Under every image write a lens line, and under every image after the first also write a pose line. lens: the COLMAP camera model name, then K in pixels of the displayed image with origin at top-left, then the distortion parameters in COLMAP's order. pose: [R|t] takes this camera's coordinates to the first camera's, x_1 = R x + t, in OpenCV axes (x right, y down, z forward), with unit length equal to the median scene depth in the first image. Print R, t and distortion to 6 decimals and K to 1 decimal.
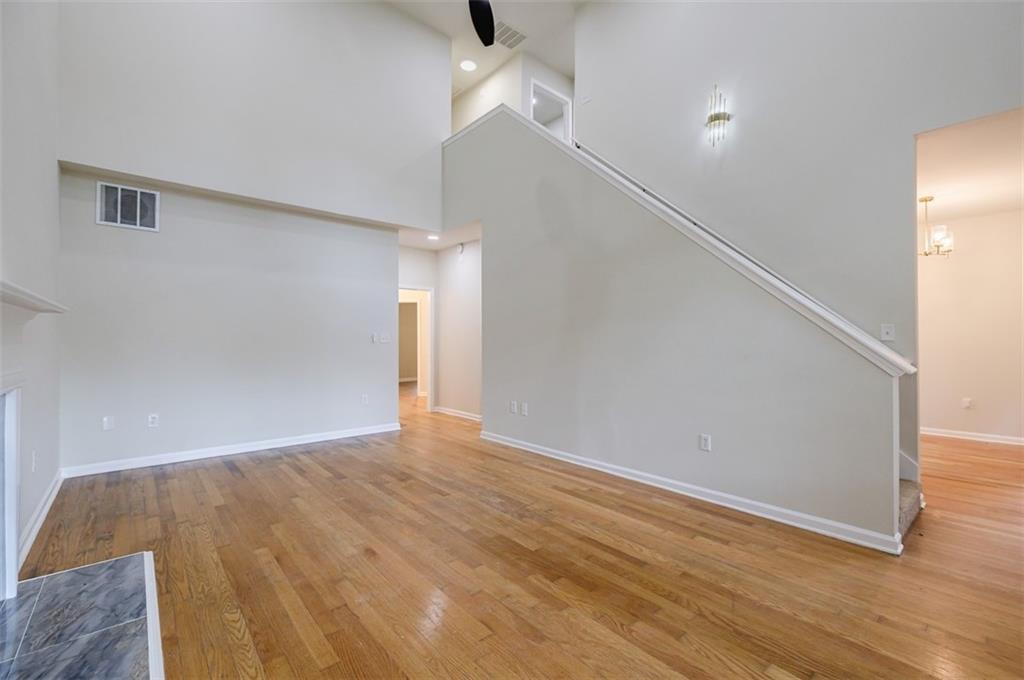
lens RADIAL K [[450.2, 0, 516.5], [0, 450.2, 335.9], [0, 0, 1]] dist [0.011584, -0.000167]
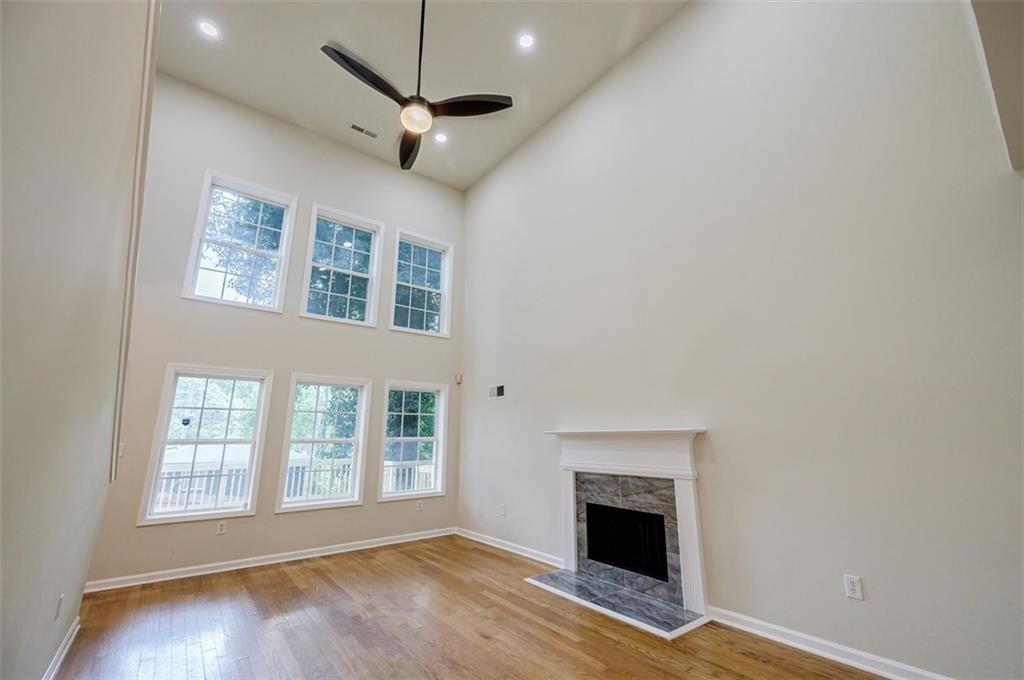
lens RADIAL K [[429.5, 0, 522.5], [0, 429.5, 336.2], [0, 0, 1]] dist [0.007303, 0.000071]
pose [[-0.999146, 0.017421, 0.037465, -0.364442], [0.007890, 0.970525, -0.240873, -0.014287], [-0.040557, -0.240371, -0.969833, 1.743982]]
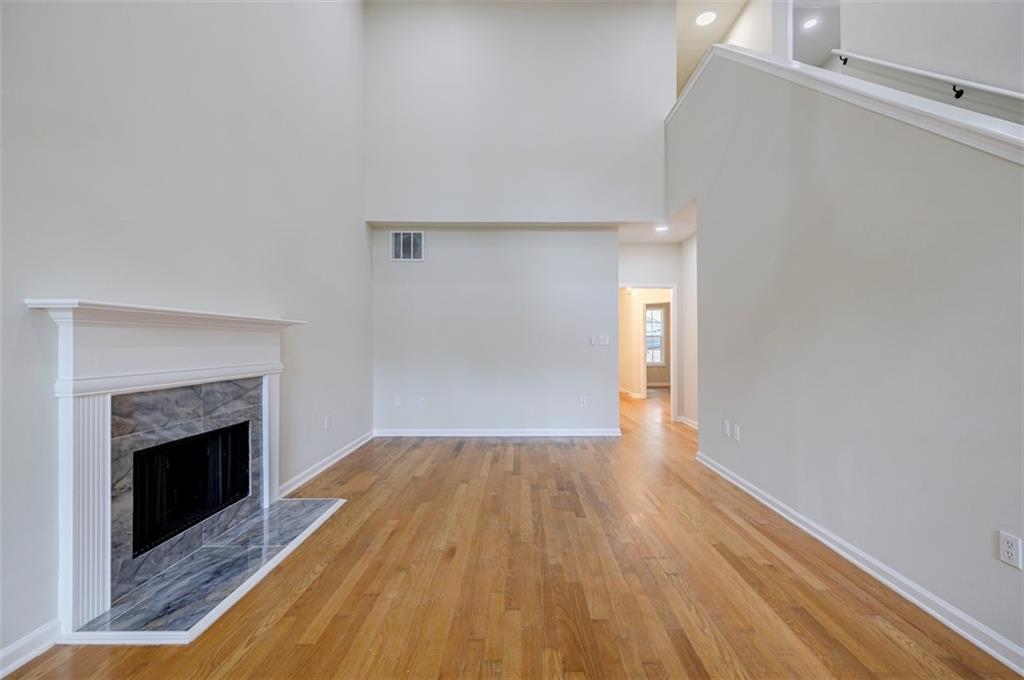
lens RADIAL K [[437.6, 0, 512.0], [0, 437.6, 340.0], [0, 0, 1]] dist [0.007505, -0.000127]
pose [[0.749930, -0.003277, -0.661509, 0.326495], [0.006992, 0.999971, 0.002973, -0.000216], [0.661480, -0.006855, 0.749931, 0.269564]]
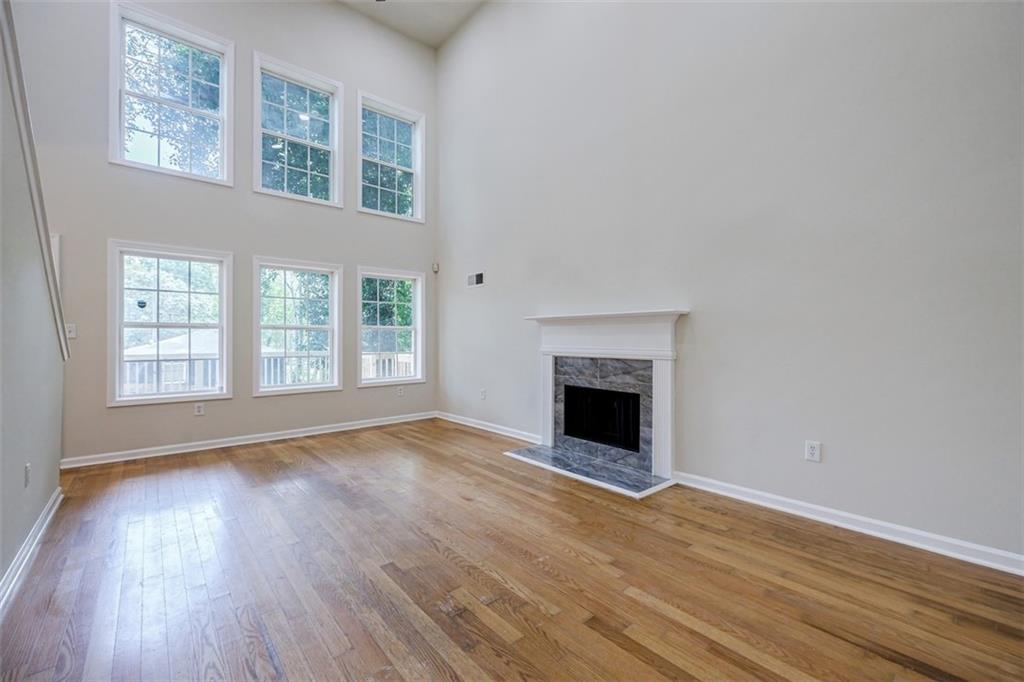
lens RADIAL K [[429.5, 0, 522.5], [0, 429.5, 337.2], [0, 0, 1]] dist [0.007303, 0.000071]
pose [[-0.999949, 0.003763, -0.009353, -0.357914], [0.003863, 0.999935, -0.010693, 0.028163], [0.009312, -0.010728, -0.999899, 1.682608]]
